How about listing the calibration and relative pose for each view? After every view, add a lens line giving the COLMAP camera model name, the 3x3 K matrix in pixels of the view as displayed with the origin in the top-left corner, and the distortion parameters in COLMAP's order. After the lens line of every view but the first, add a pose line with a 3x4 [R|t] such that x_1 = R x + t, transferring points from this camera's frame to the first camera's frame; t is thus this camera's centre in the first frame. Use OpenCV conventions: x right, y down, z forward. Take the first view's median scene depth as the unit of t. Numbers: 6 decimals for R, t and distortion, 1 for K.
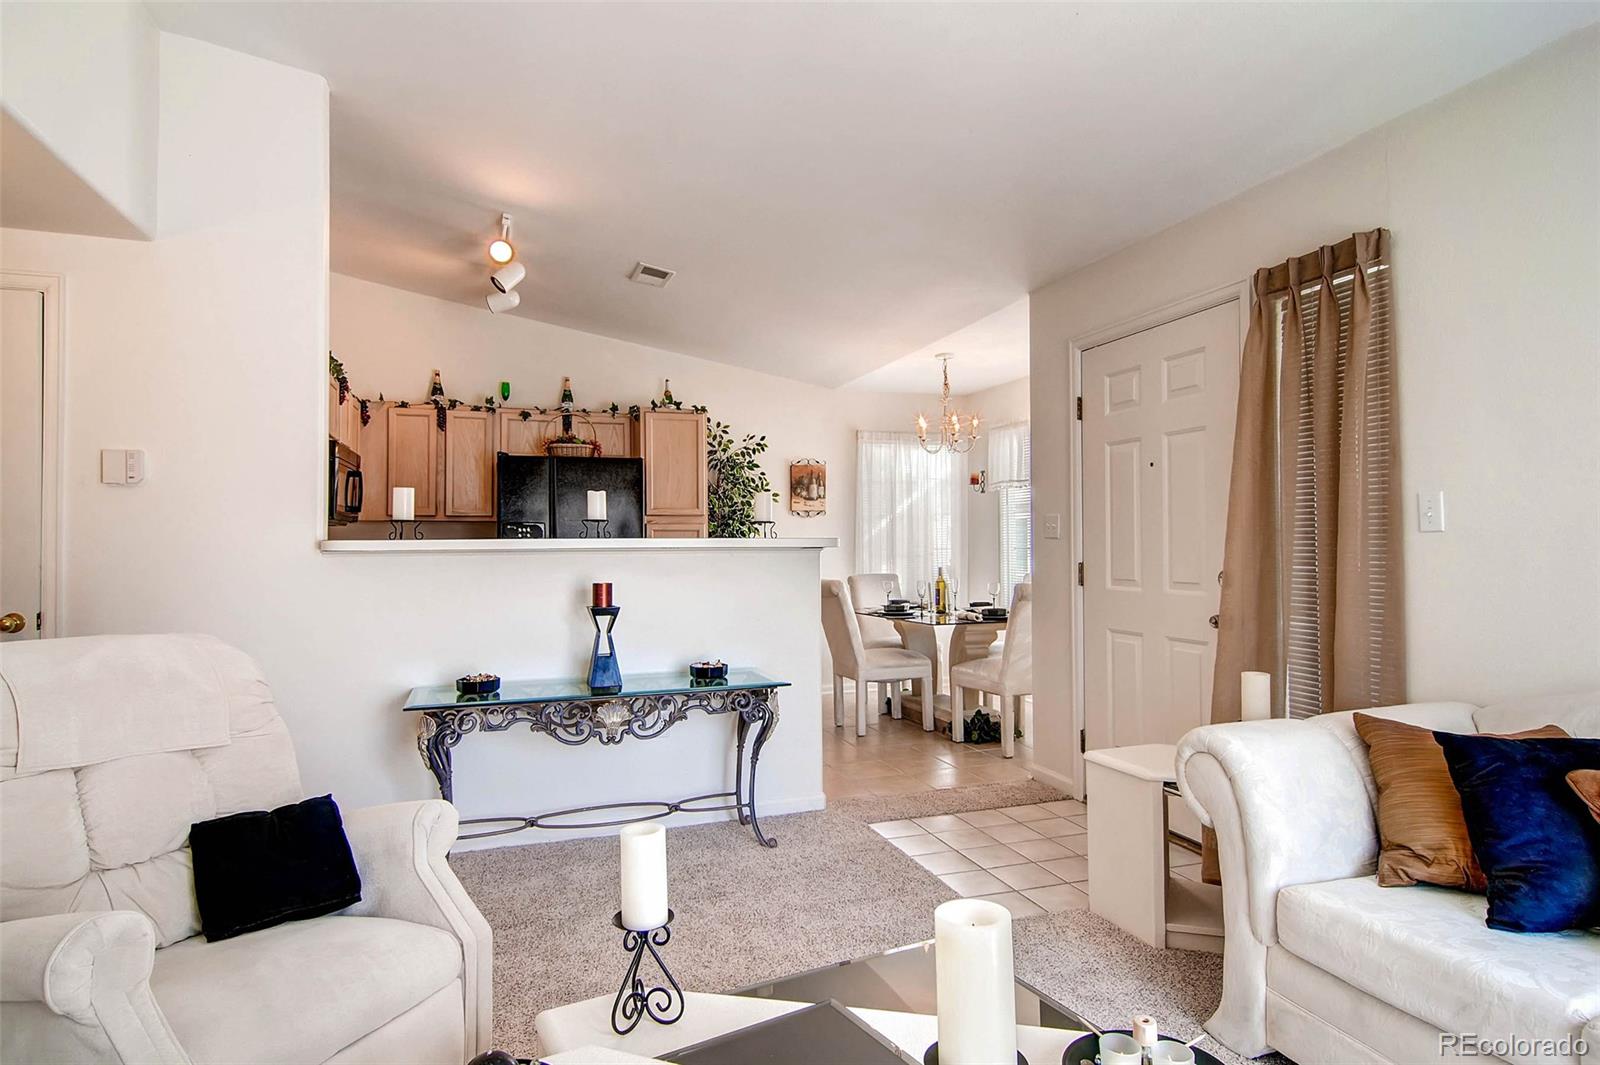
lens RADIAL K [[875.2, 0, 792.8], [0, 875.2, 521.6], [0, 0, 1]] dist [0.015818, -0.002343]
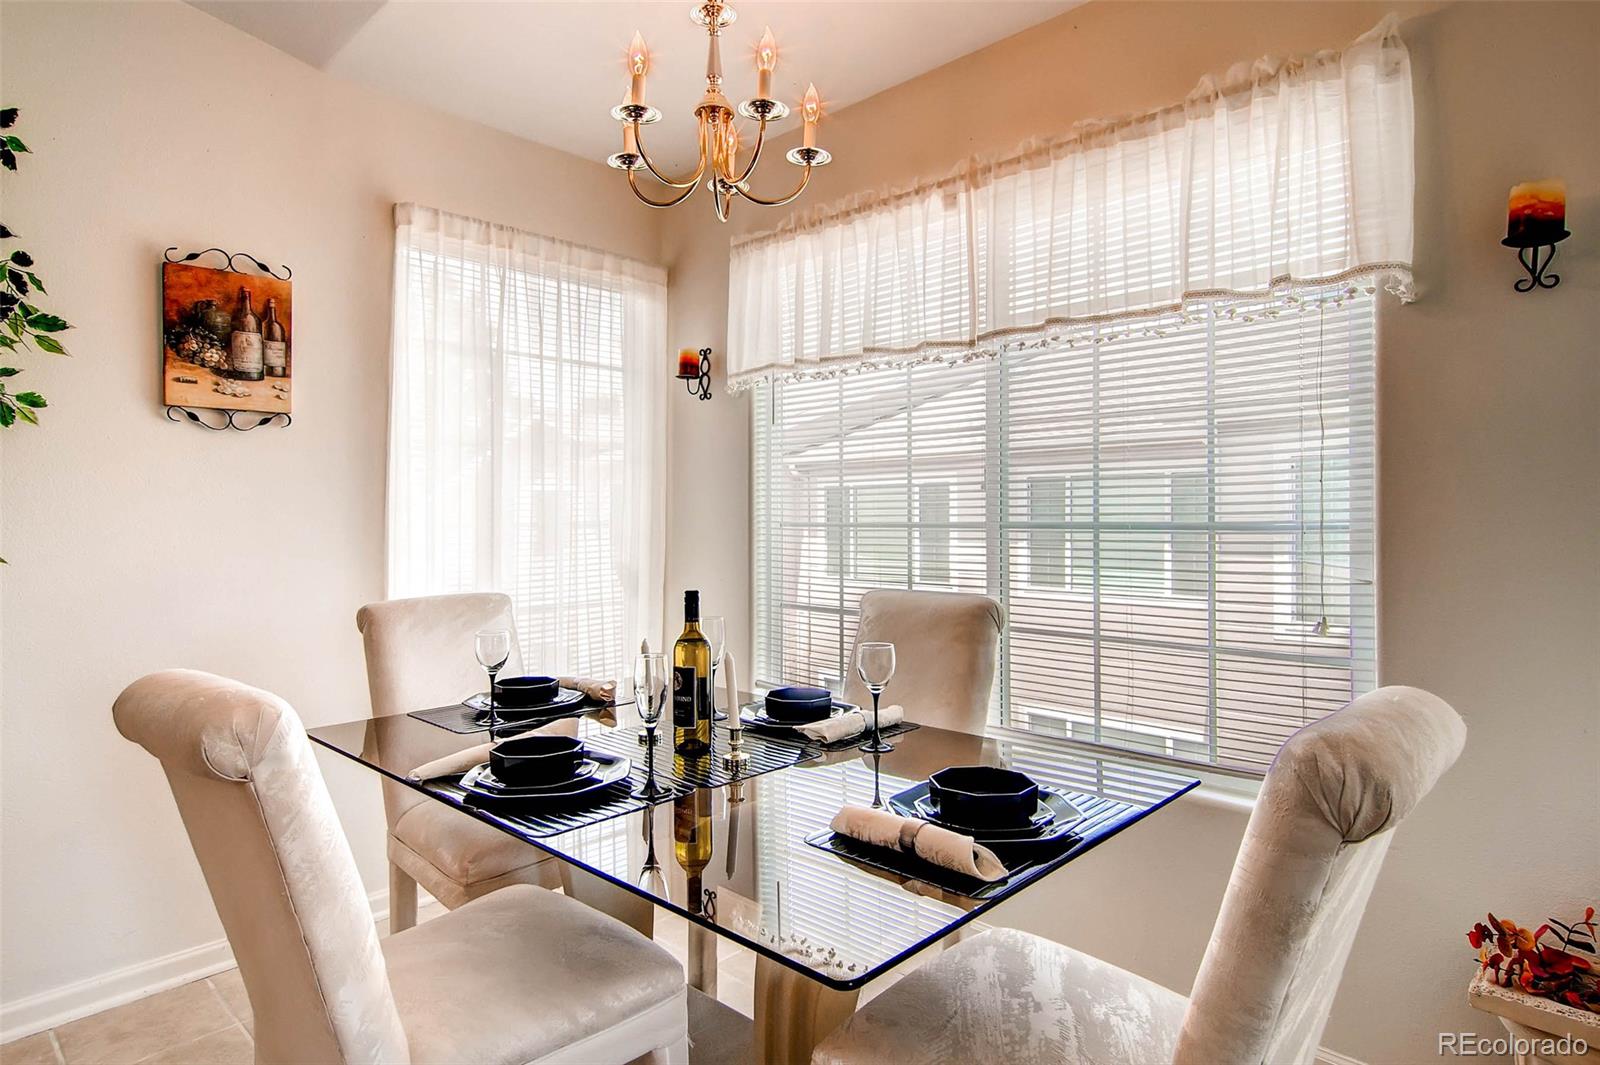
lens RADIAL K [[875.2, 0, 792.8], [0, 875.2, 521.6], [0, 0, 1]] dist [0.015818, -0.002343]
pose [[0.883836, 0.004865, 0.467771, 0.050670], [-0.018703, 0.999514, 0.024942, 0.017778], [-0.467423, -0.030793, 0.883498, 0.603222]]
